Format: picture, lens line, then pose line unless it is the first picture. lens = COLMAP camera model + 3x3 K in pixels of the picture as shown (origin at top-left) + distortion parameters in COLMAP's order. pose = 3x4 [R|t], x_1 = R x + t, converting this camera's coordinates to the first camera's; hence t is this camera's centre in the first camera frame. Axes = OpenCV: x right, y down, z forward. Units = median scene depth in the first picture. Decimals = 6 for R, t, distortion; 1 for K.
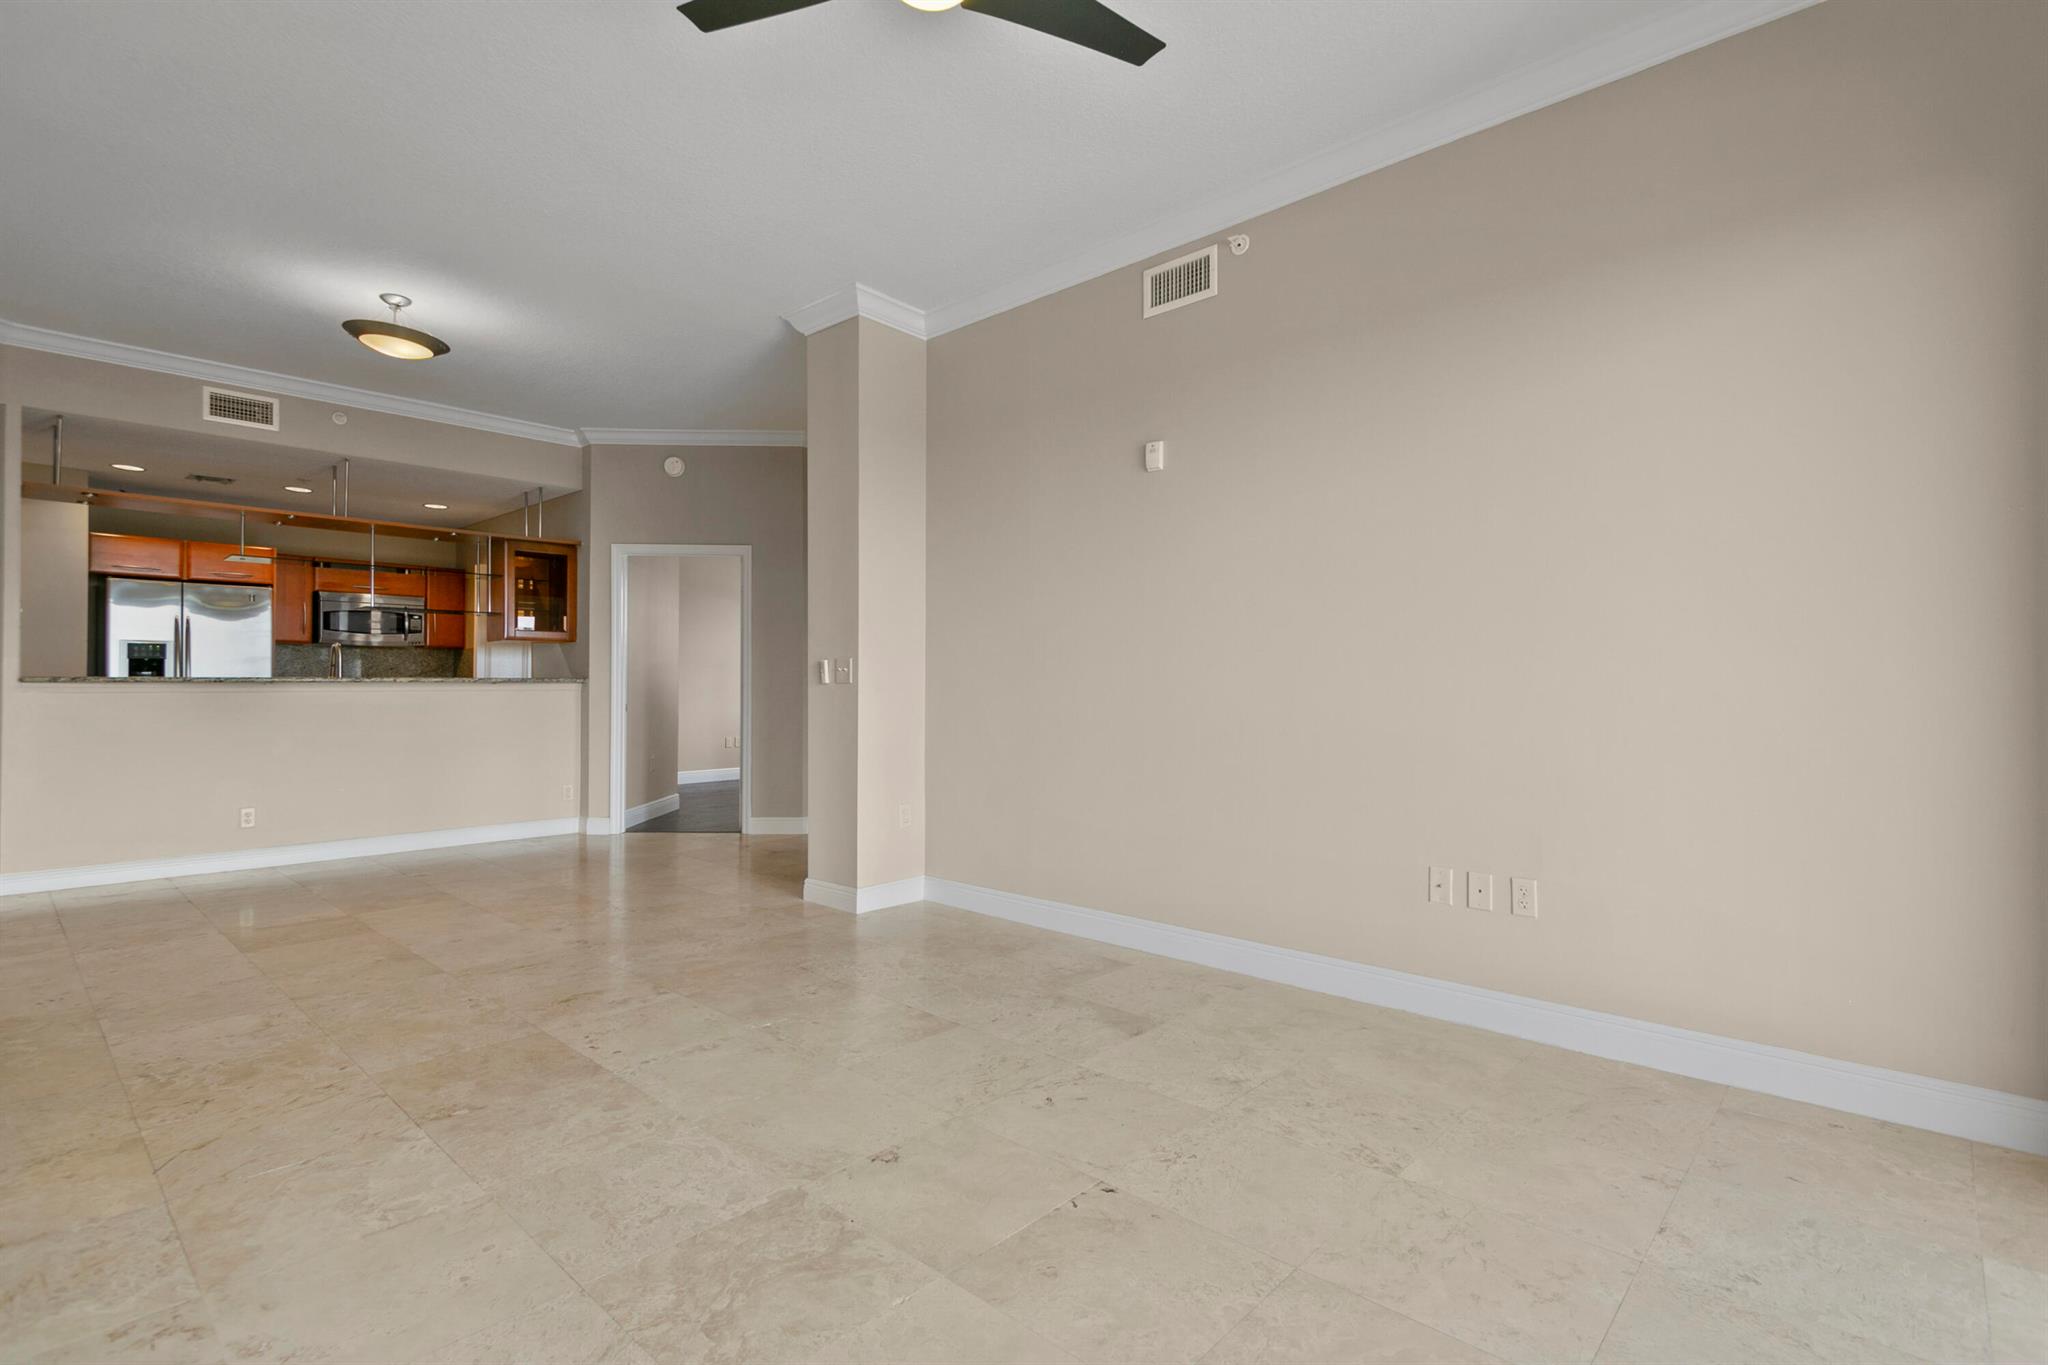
lens RADIAL K [[962.4, 0, 1020.7], [0, 962.4, 684.2], [0, 0, 1]] dist [0.020401, -0.007156]
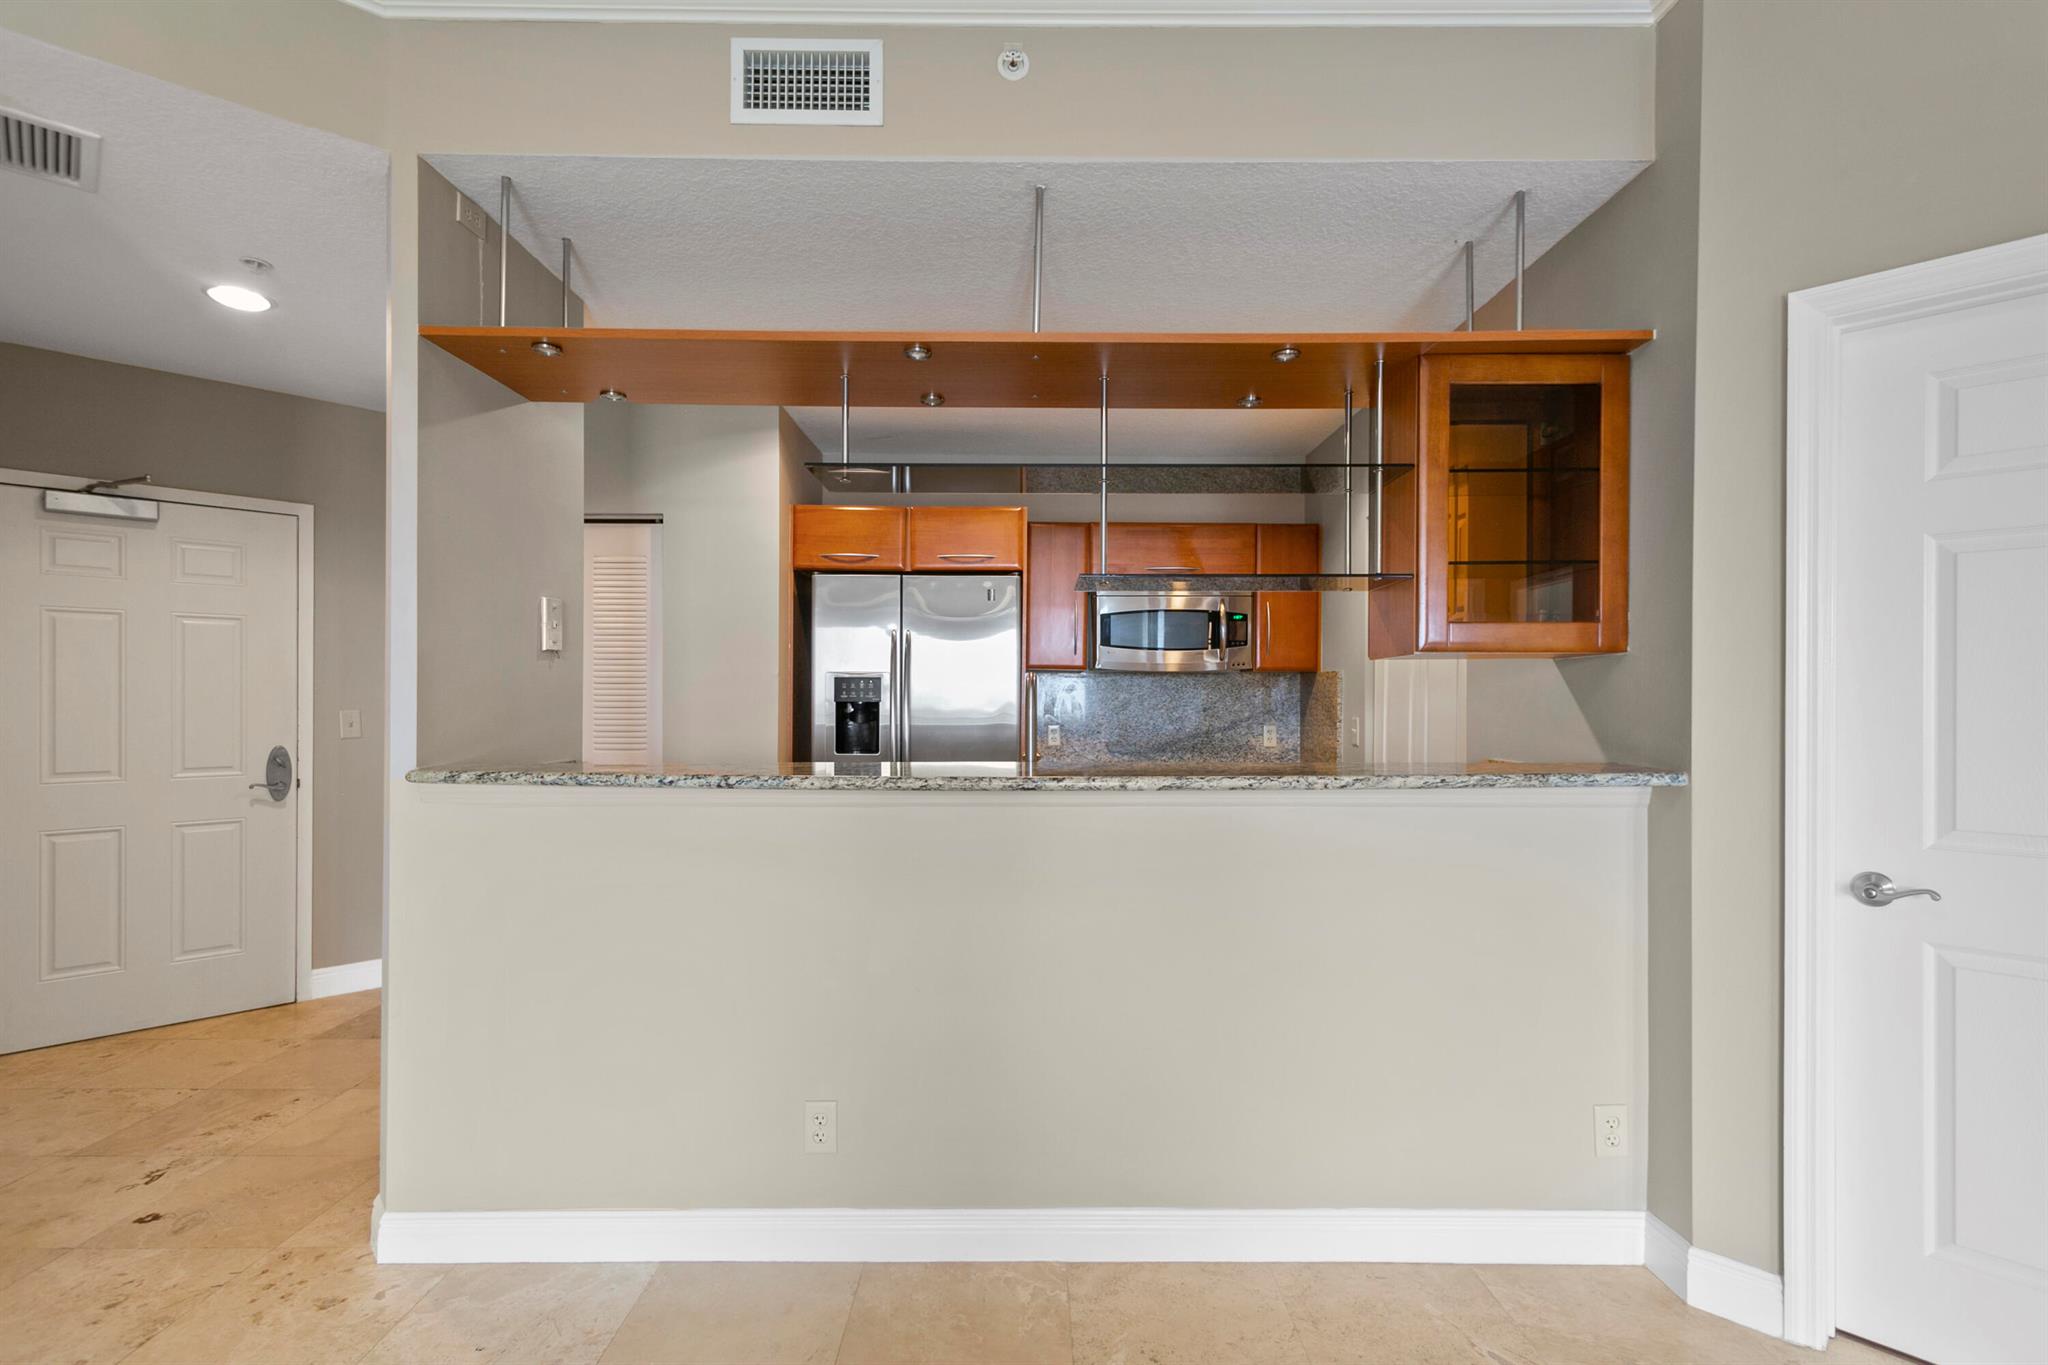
lens RADIAL K [[962.4, 0, 1020.9], [0, 962.4, 697.8], [0, 0, 1]] dist [0.020401, -0.007156]
pose [[0.678472, 0.001956, -0.734624, -0.465655], [-0.002923, 0.999996, -0.000037, -0.035748], [0.734621, 0.002172, 0.678474, 0.818654]]
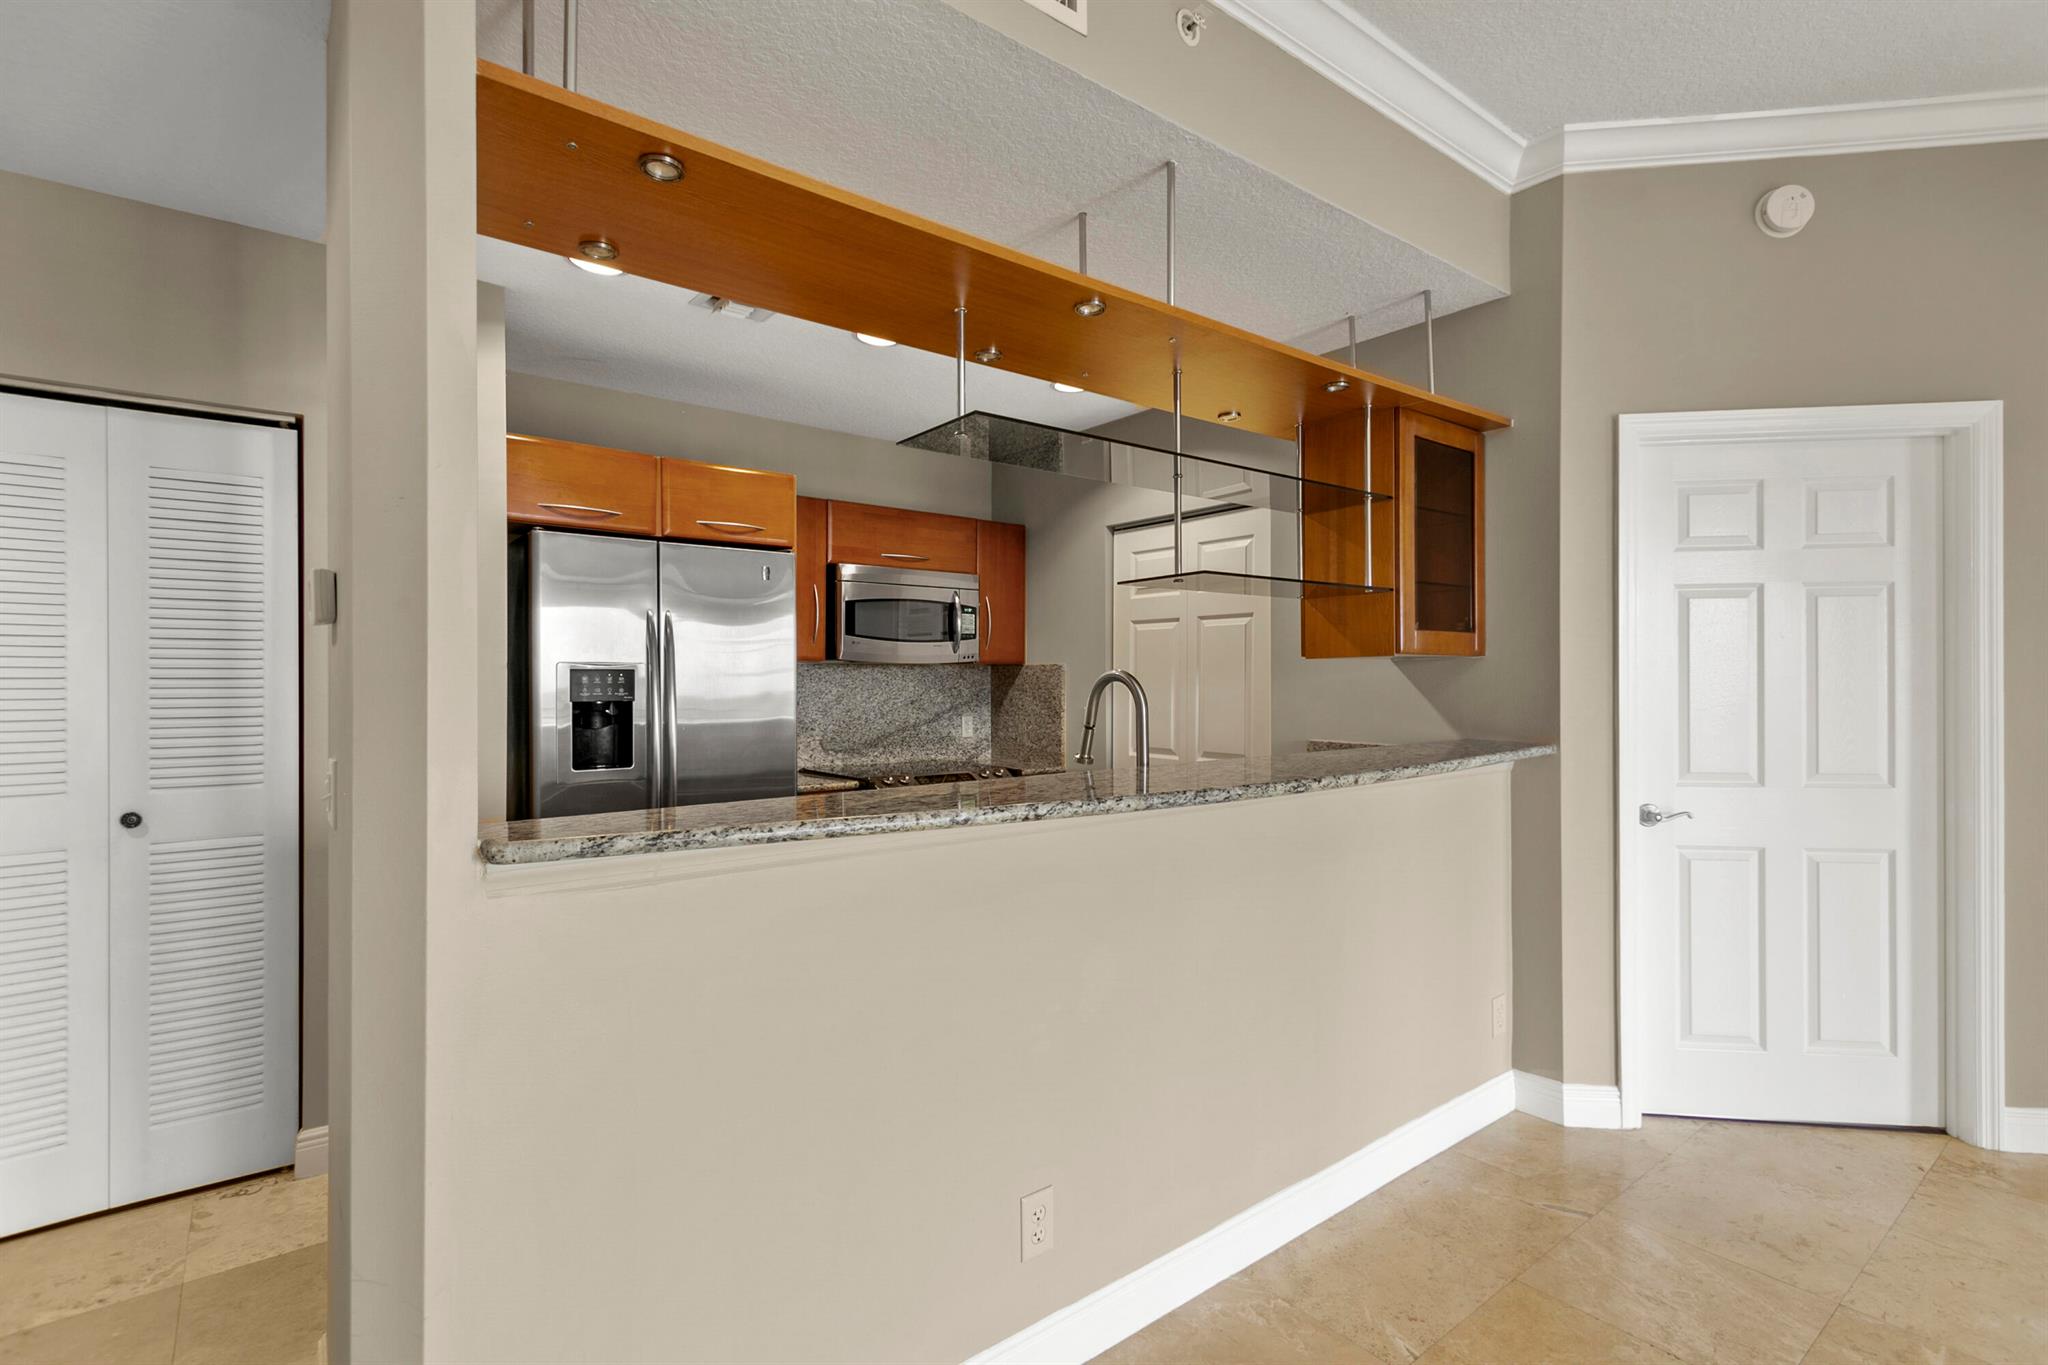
lens RADIAL K [[962.4, 0, 1020.2], [0, 962.4, 682.3], [0, 0, 1]] dist [0.020401, -0.007156]
pose [[0.987009, -0.005407, -0.160575, -0.769235], [0.005261, 0.999985, -0.001333, -0.041689], [0.160580, 0.000471, 0.987023, 0.702393]]
